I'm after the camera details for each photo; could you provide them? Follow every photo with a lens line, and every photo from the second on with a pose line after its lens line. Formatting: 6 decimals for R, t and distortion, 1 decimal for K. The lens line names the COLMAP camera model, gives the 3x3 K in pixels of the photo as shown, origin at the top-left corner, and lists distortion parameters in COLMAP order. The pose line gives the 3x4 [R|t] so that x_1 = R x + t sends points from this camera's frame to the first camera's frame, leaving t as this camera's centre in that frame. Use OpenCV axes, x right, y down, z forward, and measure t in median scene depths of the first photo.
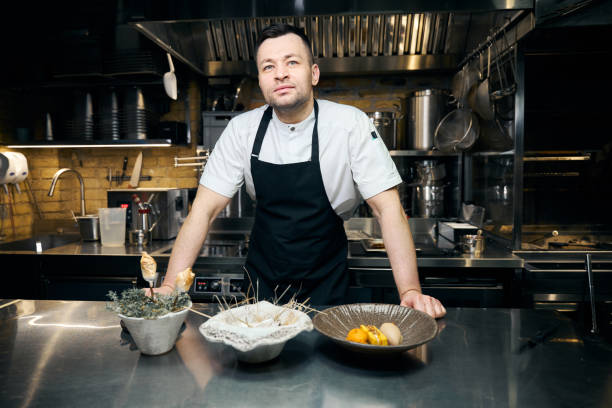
lens RADIAL K [[435.4, 0, 309.5], [0, 435.4, 199.7], [0, 0, 1]] dist [0.002307, -0.002990]
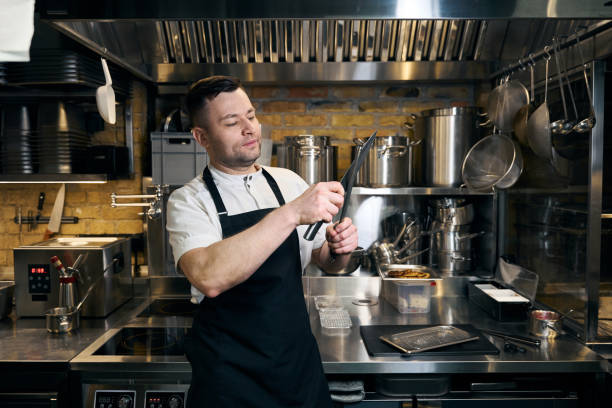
lens RADIAL K [[511.2, 0, 307.4], [0, 511.2, 202.2], [0, 0, 1]] dist [0.002392, 0.002967]
pose [[0.997201, -0.001331, 0.074750, -0.049336], [0.001037, 0.999992, 0.003973, -0.091331], [-0.074755, -0.003885, 0.997194, 0.129425]]
